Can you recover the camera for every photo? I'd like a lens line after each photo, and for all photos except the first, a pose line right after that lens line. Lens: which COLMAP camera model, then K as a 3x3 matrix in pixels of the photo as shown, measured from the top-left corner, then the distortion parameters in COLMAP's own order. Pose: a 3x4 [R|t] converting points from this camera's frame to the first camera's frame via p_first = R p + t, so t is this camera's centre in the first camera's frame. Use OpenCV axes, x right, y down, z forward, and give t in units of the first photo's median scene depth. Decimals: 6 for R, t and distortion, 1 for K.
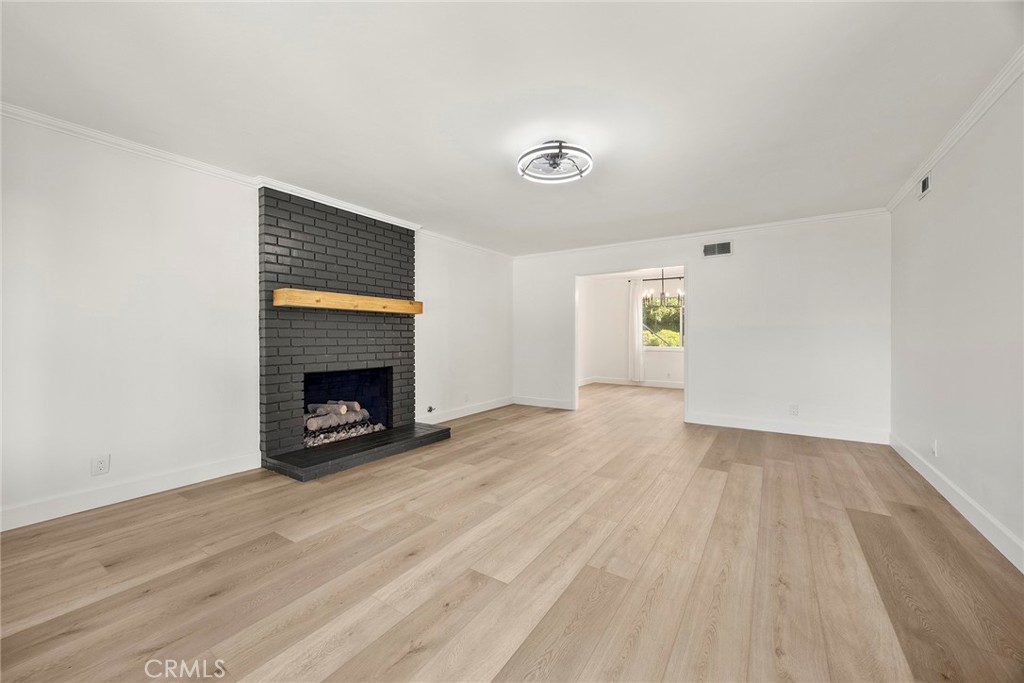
lens RADIAL K [[393.0, 0, 515.0], [0, 393.0, 332.2], [0, 0, 1]] dist [-0.000962, -0.000138]
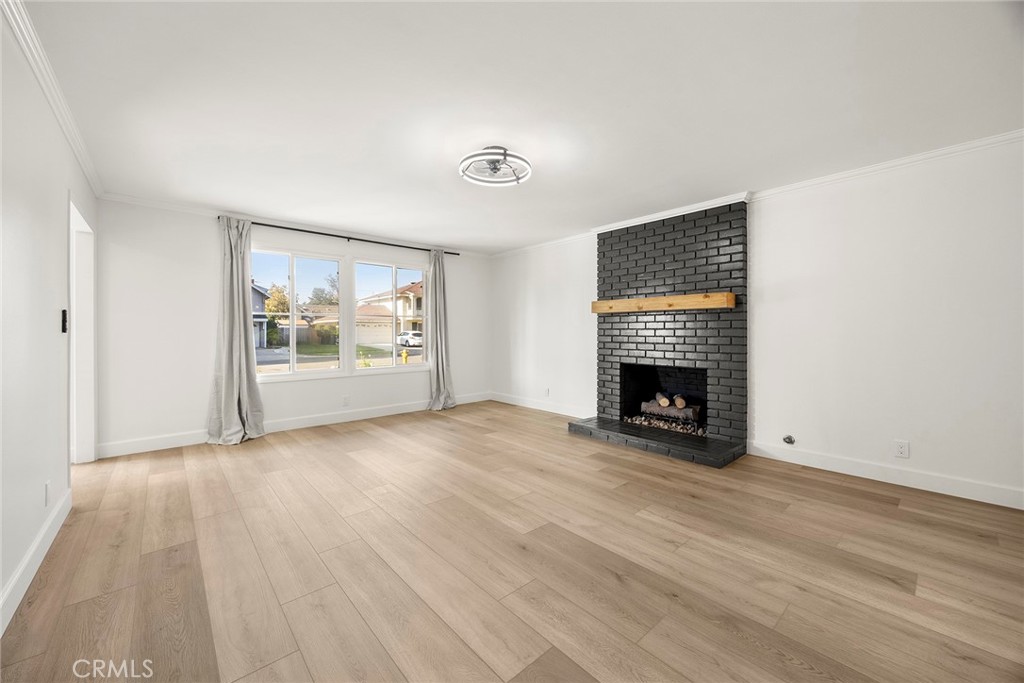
lens RADIAL K [[393.0, 0, 509.1], [0, 393.0, 333.9], [0, 0, 1]] dist [-0.000962, -0.000138]
pose [[-0.265647, 0.002205, -0.964068, 1.004093], [0.010849, 0.999941, -0.000702, 0.005750], [0.964009, -0.010646, -0.265656, 1.207633]]
